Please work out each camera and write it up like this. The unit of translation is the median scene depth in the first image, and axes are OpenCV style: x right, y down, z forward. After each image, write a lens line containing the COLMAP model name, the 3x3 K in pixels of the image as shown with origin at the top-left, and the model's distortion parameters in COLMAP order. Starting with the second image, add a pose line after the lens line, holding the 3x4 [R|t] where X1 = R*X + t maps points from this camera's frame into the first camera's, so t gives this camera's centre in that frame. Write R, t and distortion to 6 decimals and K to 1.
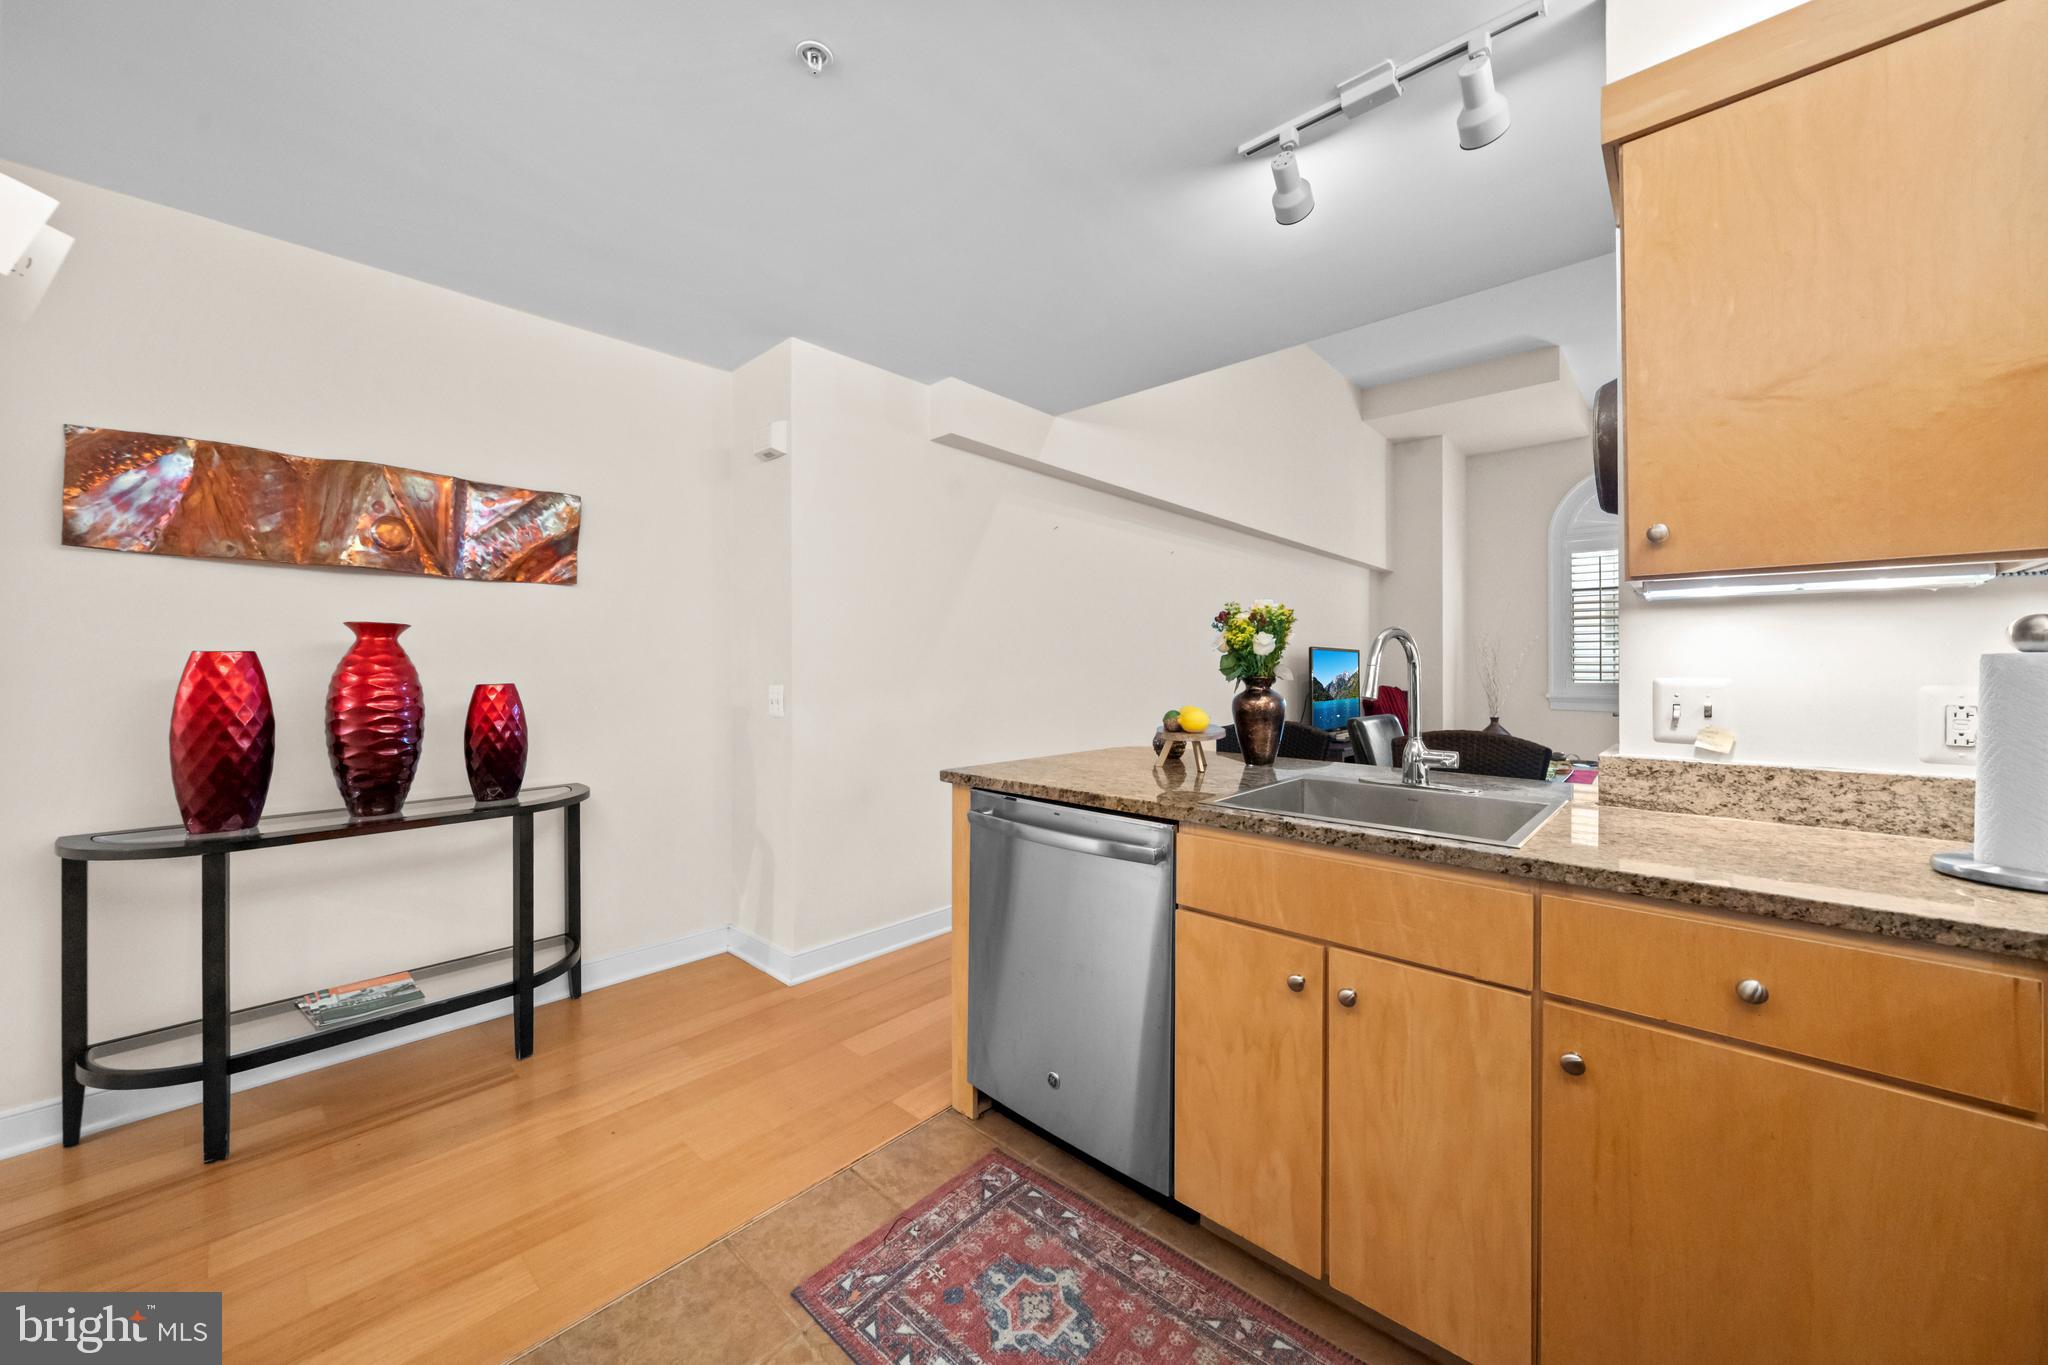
lens RADIAL K [[761.1, 0, 1036.7], [0, 761.1, 669.4], [0, 0, 1]] dist [-0.006660, 0.000263]
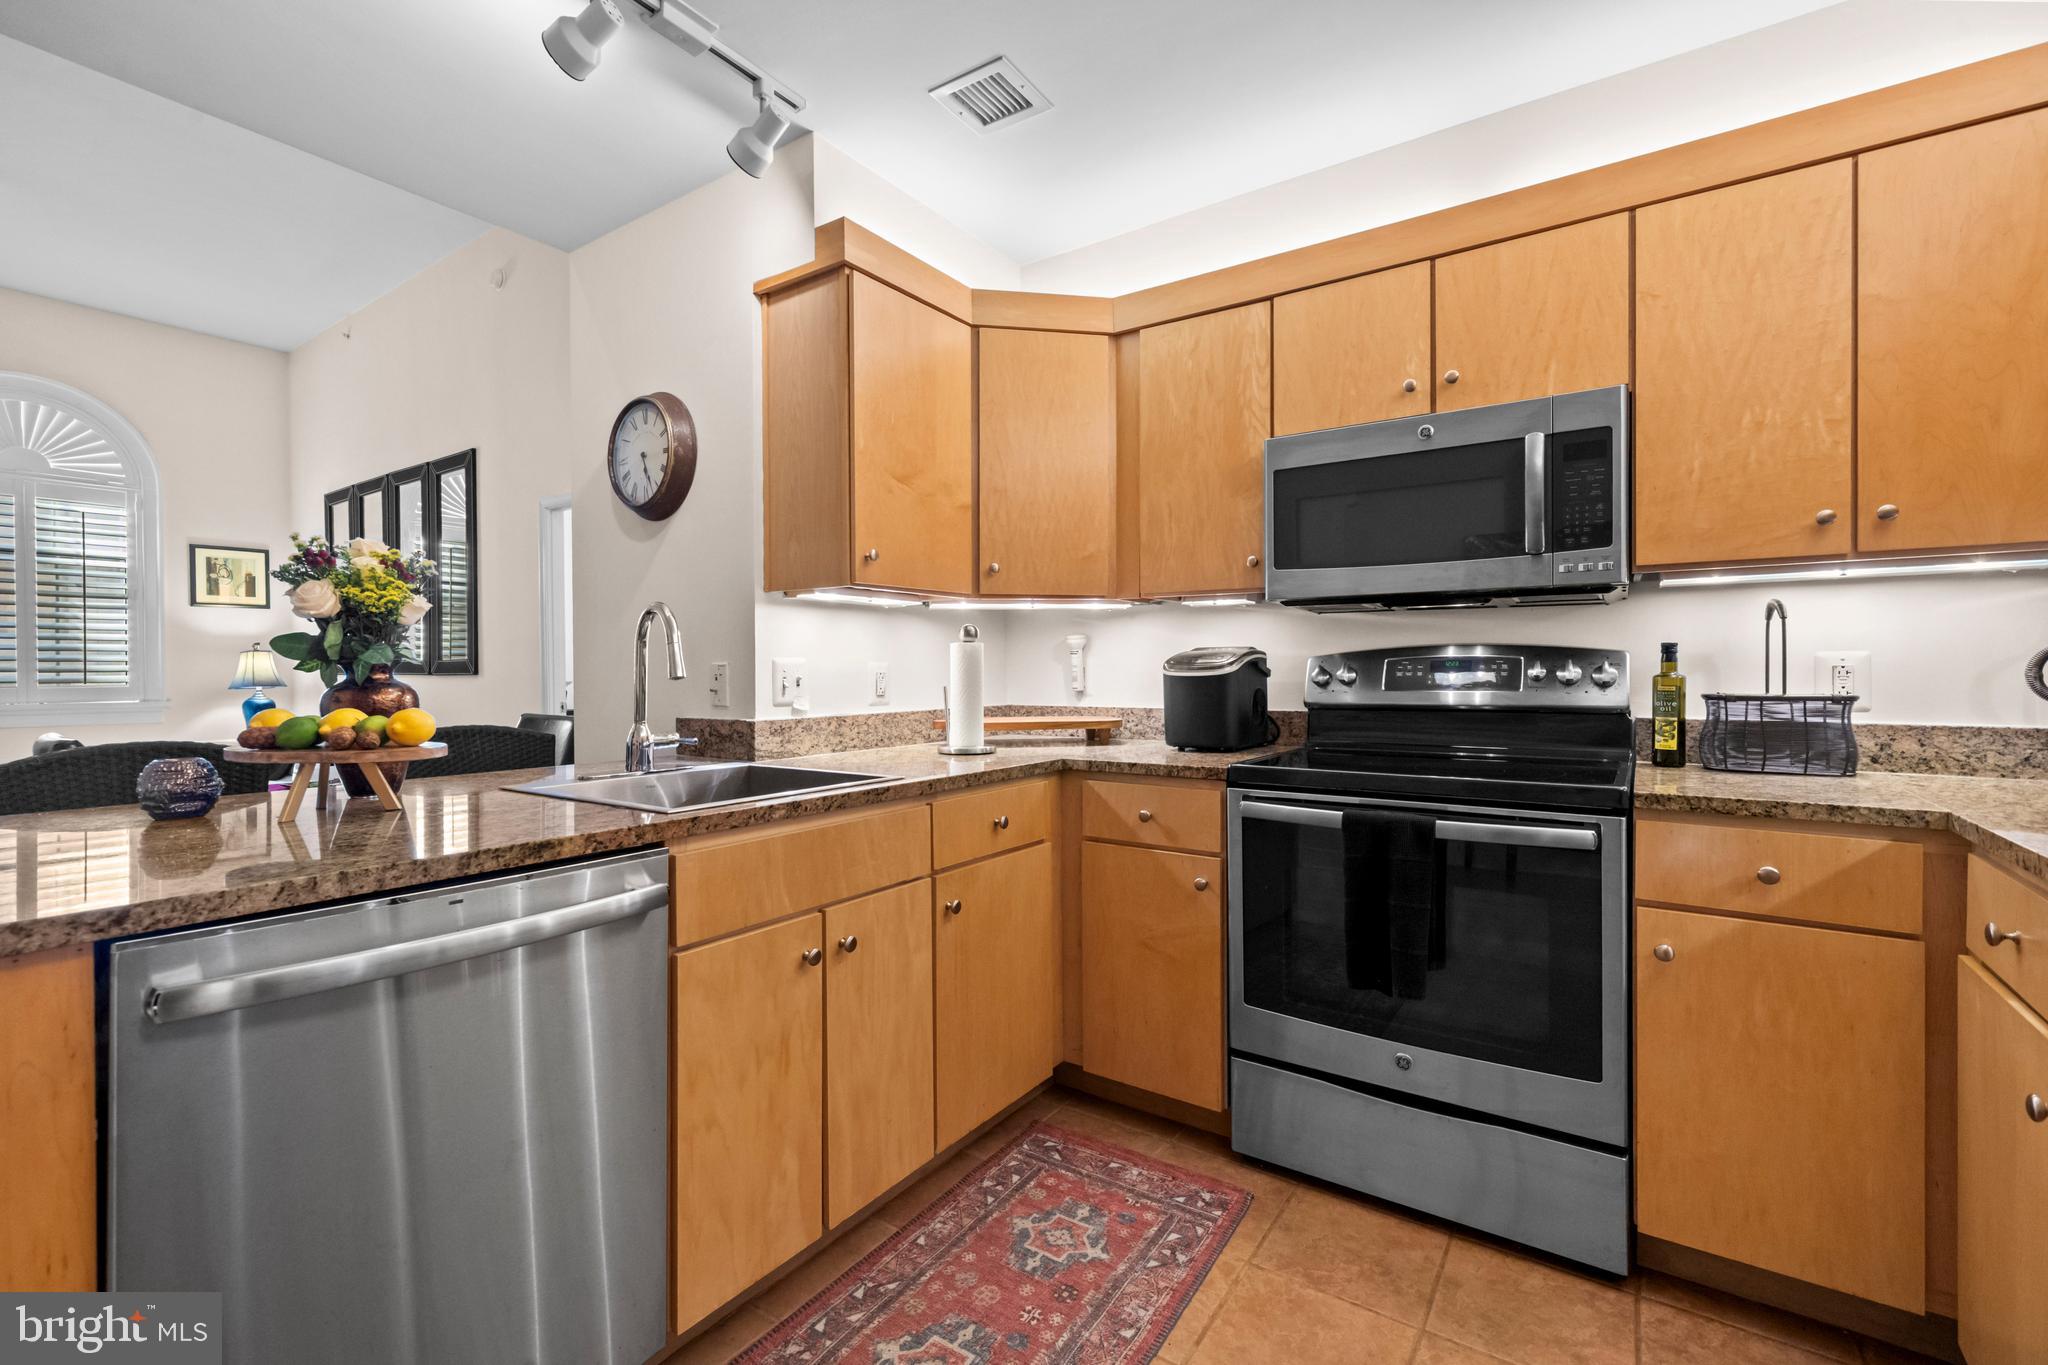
lens RADIAL K [[873.0, 0, 1030.8], [0, 873.0, 677.1], [0, 0, 1]] dist [0.002452, -0.001943]
pose [[-0.139046, -0.012842, 0.990203, -0.803582], [0.008657, 0.999862, 0.014183, 0.029508], [-0.990248, 0.010544, -0.138916, 0.842737]]
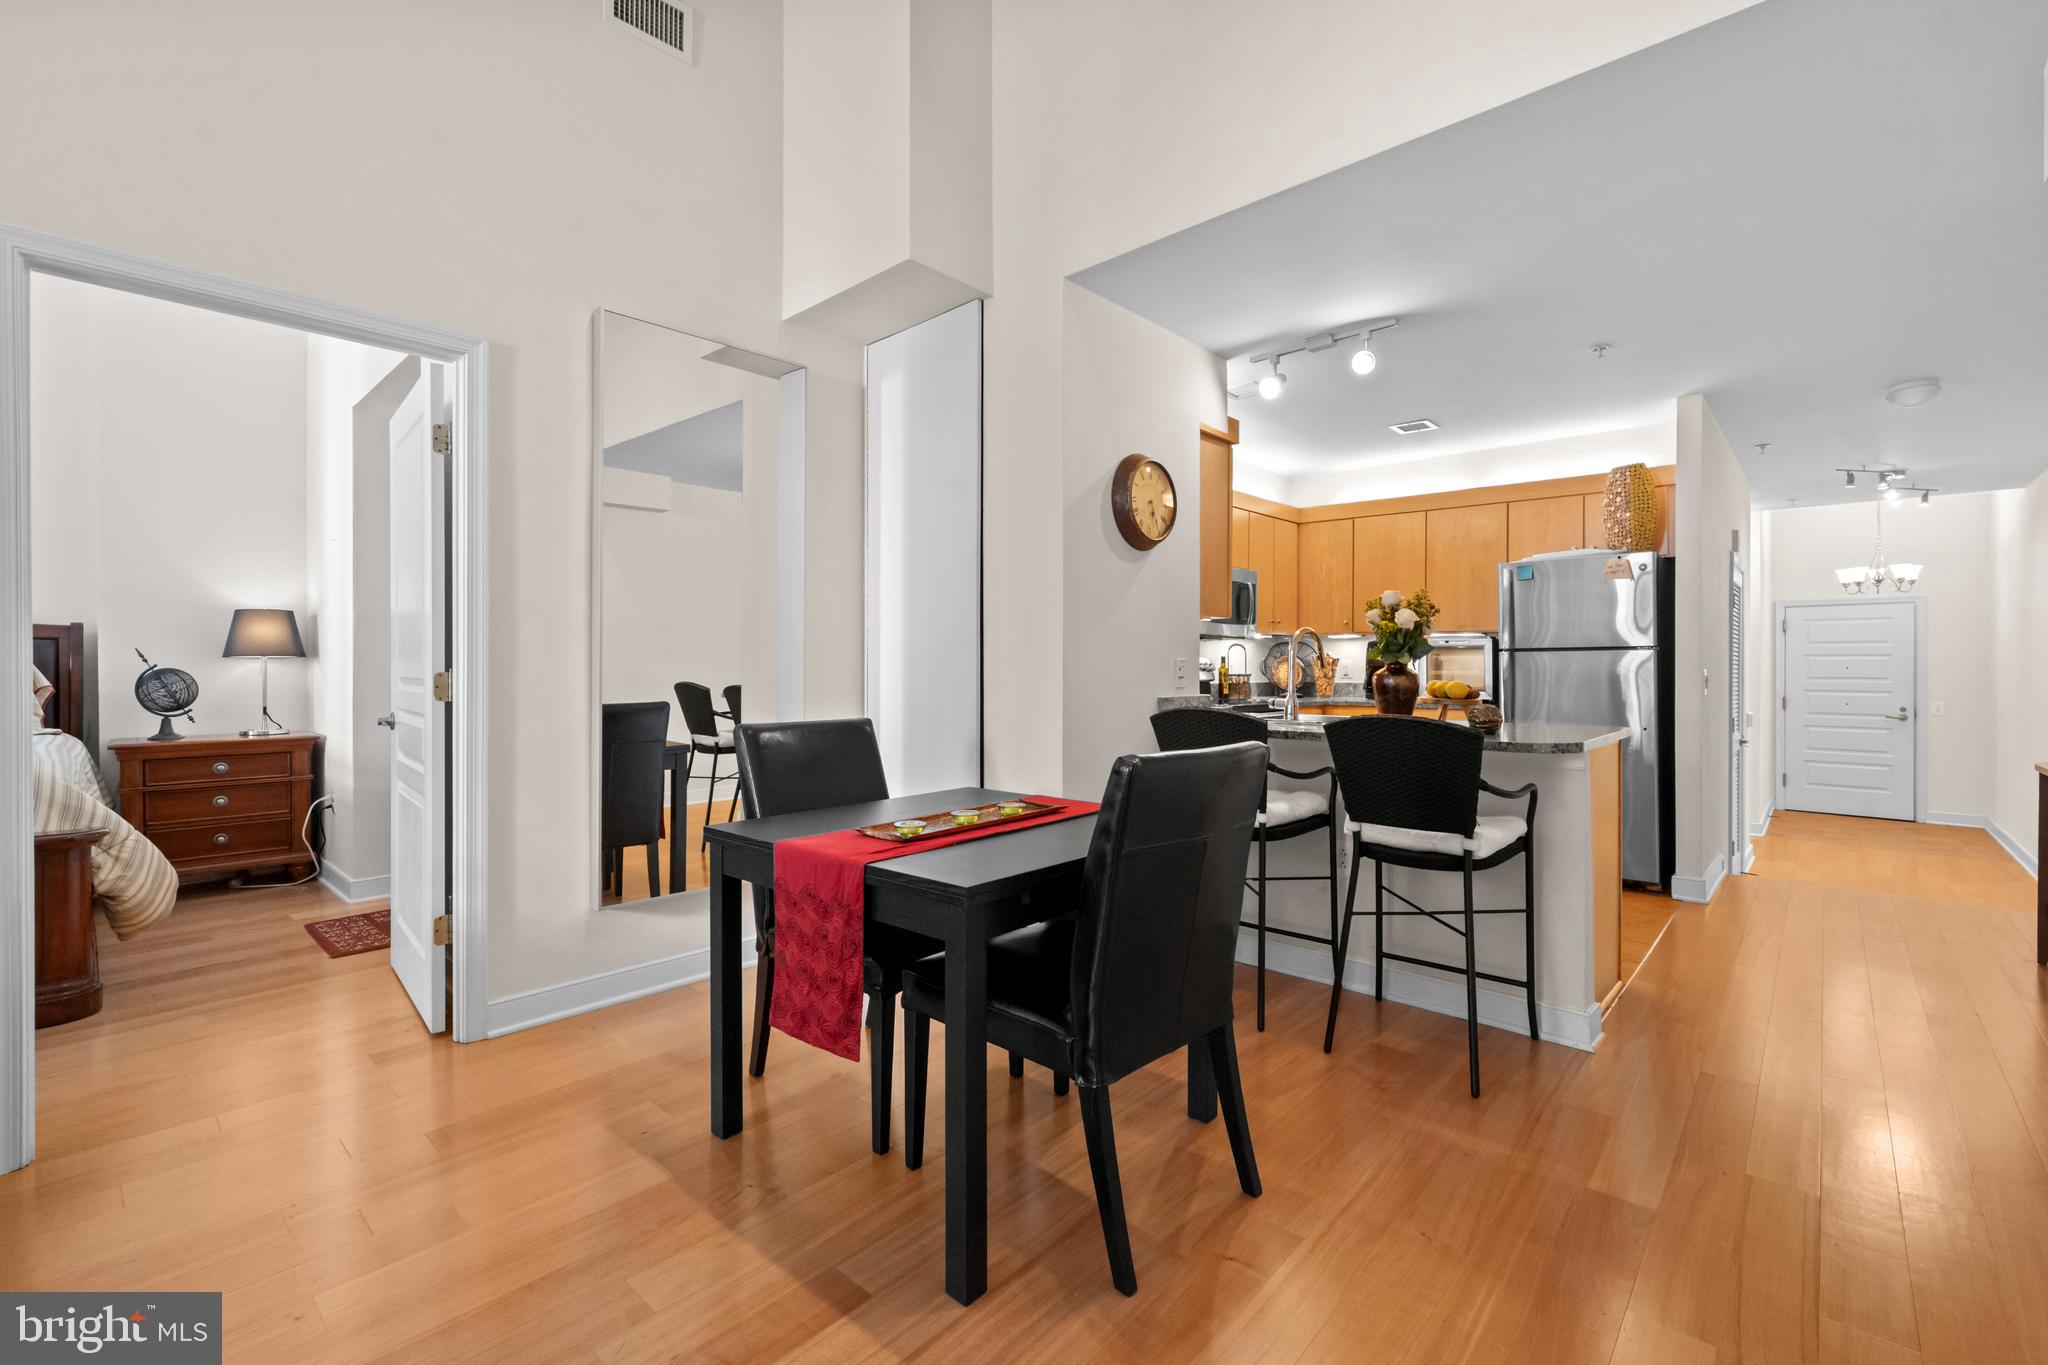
lens RADIAL K [[873.0, 0, 1024.2], [0, 873.0, 665.9], [0, 0, 1]] dist [0.002452, -0.001943]
pose [[-0.999906, -0.003514, 0.013258, 1.354042], [-0.003455, 0.999984, 0.004493, 0.032087], [-0.013274, 0.004446, -0.999902, 3.717194]]
